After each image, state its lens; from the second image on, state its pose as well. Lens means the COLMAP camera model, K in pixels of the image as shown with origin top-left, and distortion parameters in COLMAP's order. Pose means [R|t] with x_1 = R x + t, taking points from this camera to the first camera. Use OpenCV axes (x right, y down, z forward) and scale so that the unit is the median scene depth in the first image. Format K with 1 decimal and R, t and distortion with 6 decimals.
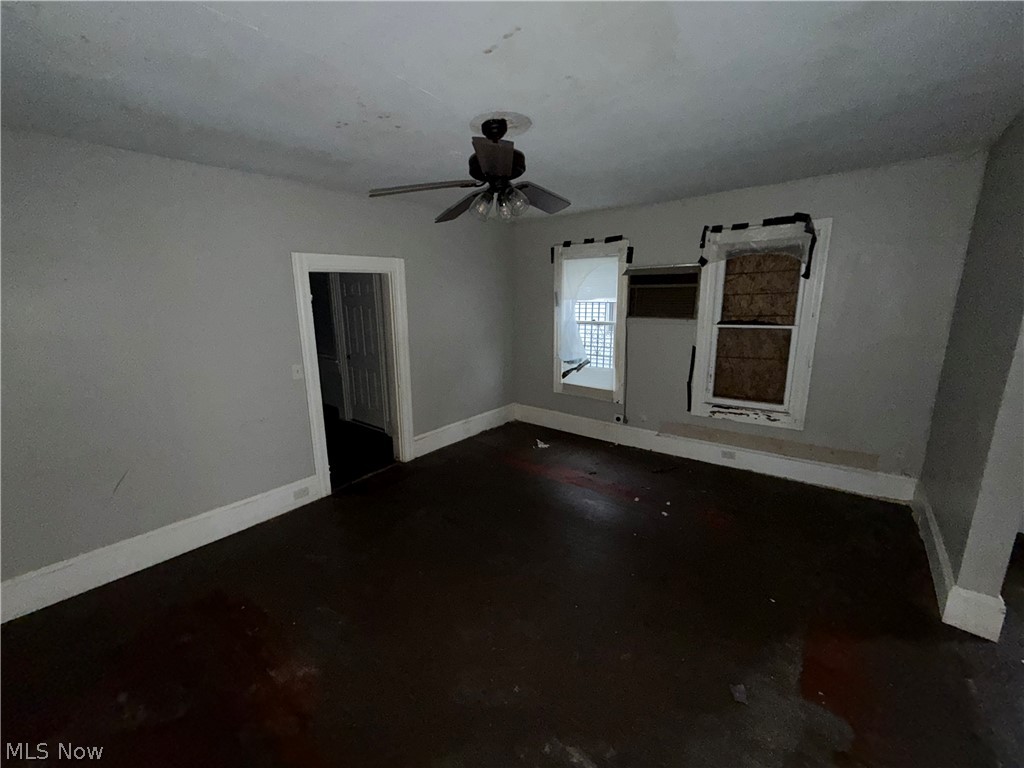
lens RADIAL K [[406.9, 0, 510.1], [0, 406.9, 382.2], [0, 0, 1]] dist [-0.000347, -0.000190]
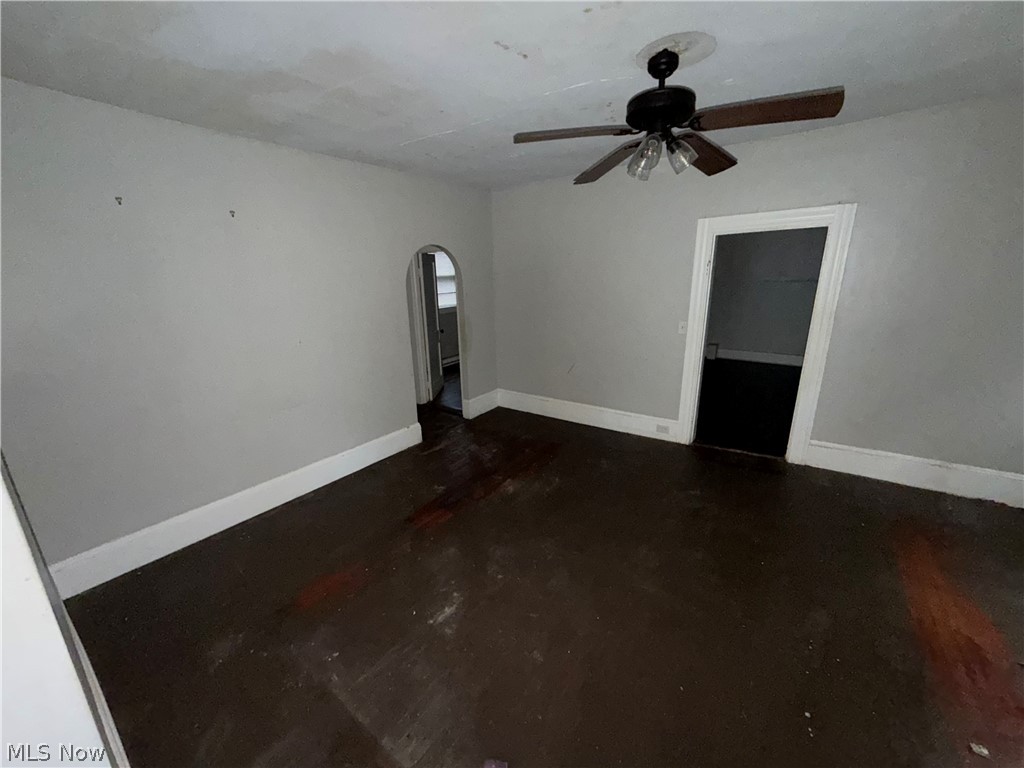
lens RADIAL K [[406.9, 0, 510.1], [0, 406.9, 382.2], [0, 0, 1]] dist [-0.000347, -0.000190]
pose [[0.067302, 0.280772, -0.957412, 0.550407], [-0.177243, 0.947689, 0.265461, -0.092831], [0.981863, 0.151829, 0.113546, 0.400213]]
